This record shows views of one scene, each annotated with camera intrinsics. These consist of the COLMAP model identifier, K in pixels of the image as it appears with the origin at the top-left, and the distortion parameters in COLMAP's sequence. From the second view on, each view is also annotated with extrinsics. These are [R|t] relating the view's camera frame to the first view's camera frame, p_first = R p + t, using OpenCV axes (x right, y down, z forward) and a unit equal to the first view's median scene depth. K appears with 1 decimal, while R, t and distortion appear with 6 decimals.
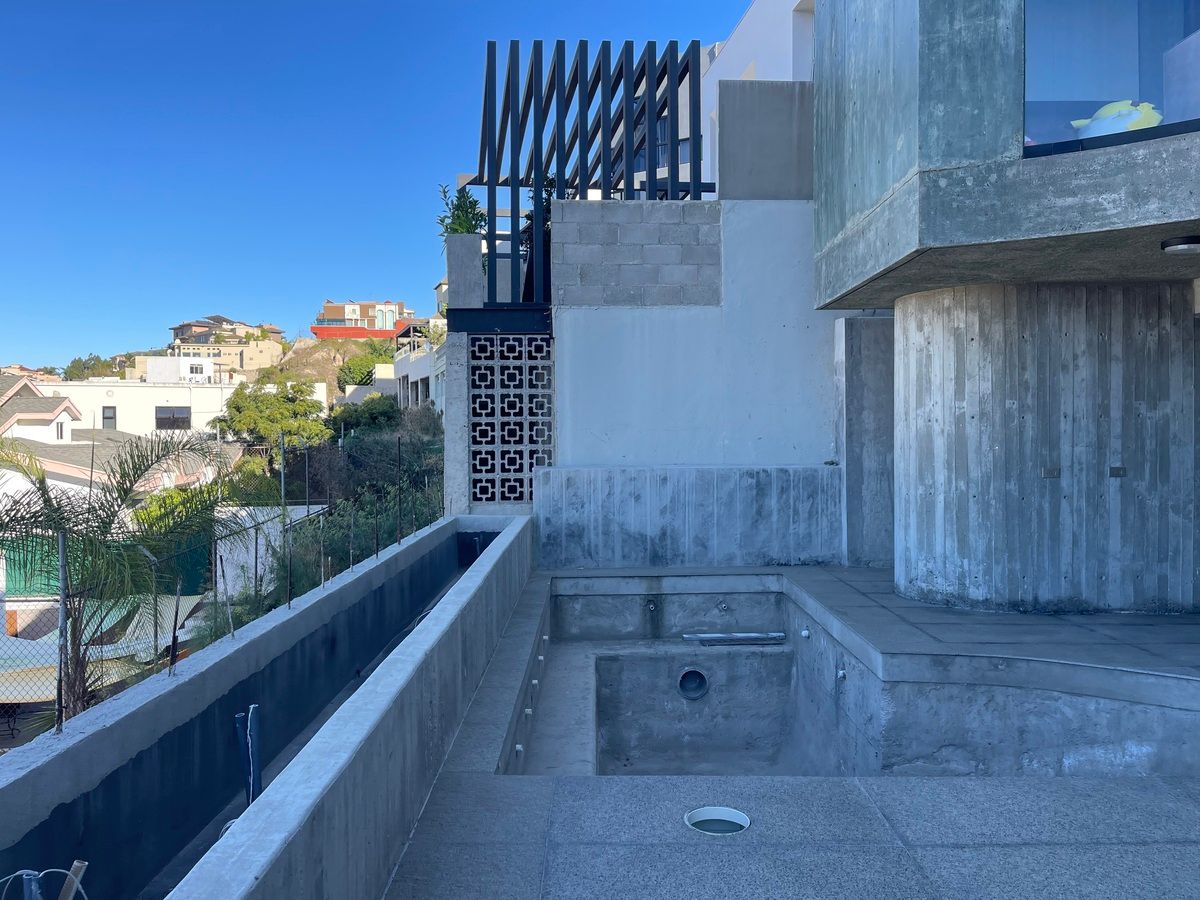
lens RADIAL K [[902.4, 0, 609.5], [0, 902.4, 449.3], [0, 0, 1]] dist [0.069463, -0.096043]
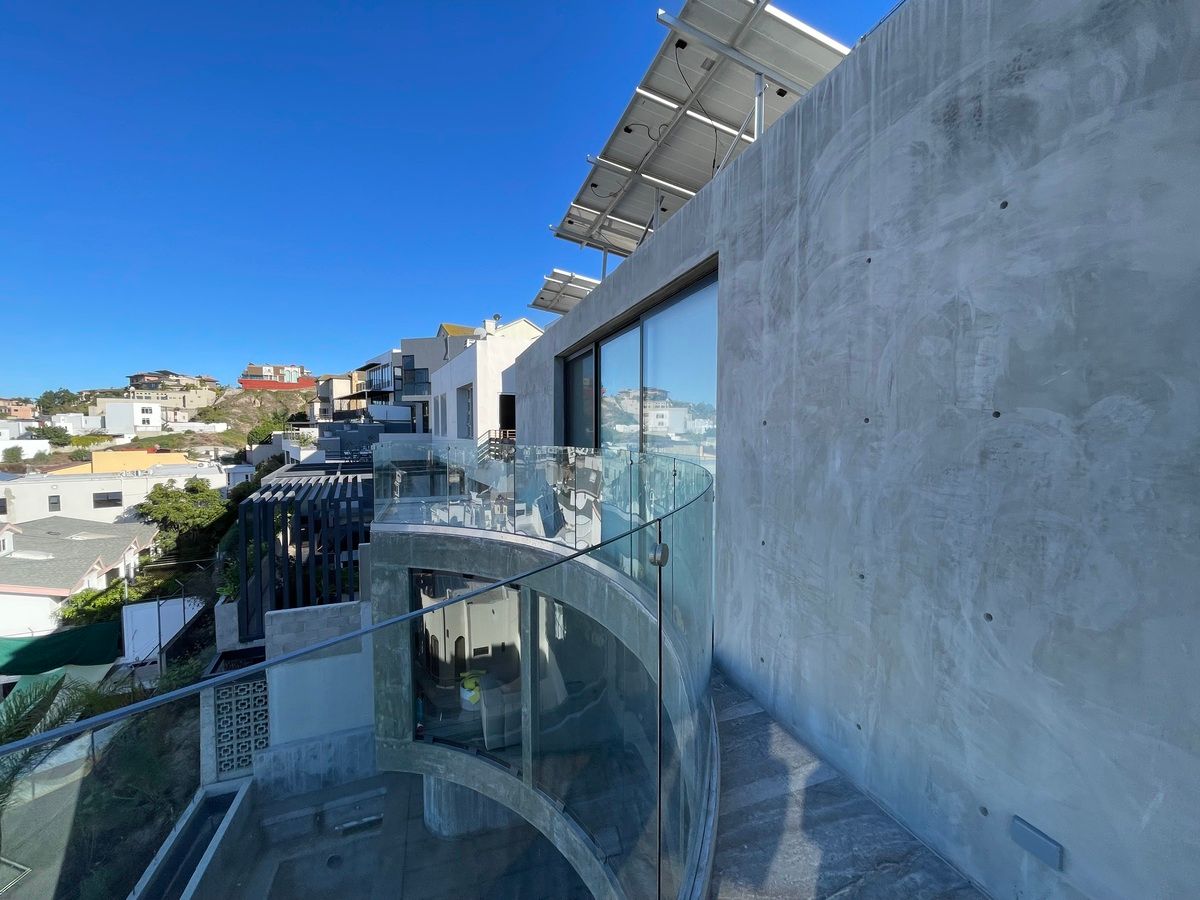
lens RADIAL K [[478.6, 0, 608.4], [0, 478.6, 453.3], [0, 0, 1]] dist [-0.001051, -0.000076]
pose [[0.944899, -0.009177, 0.327232, 0.410255], [0.002370, 0.999773, 0.021194, -0.865375], [-0.327352, -0.019250, 0.944706, -0.300119]]
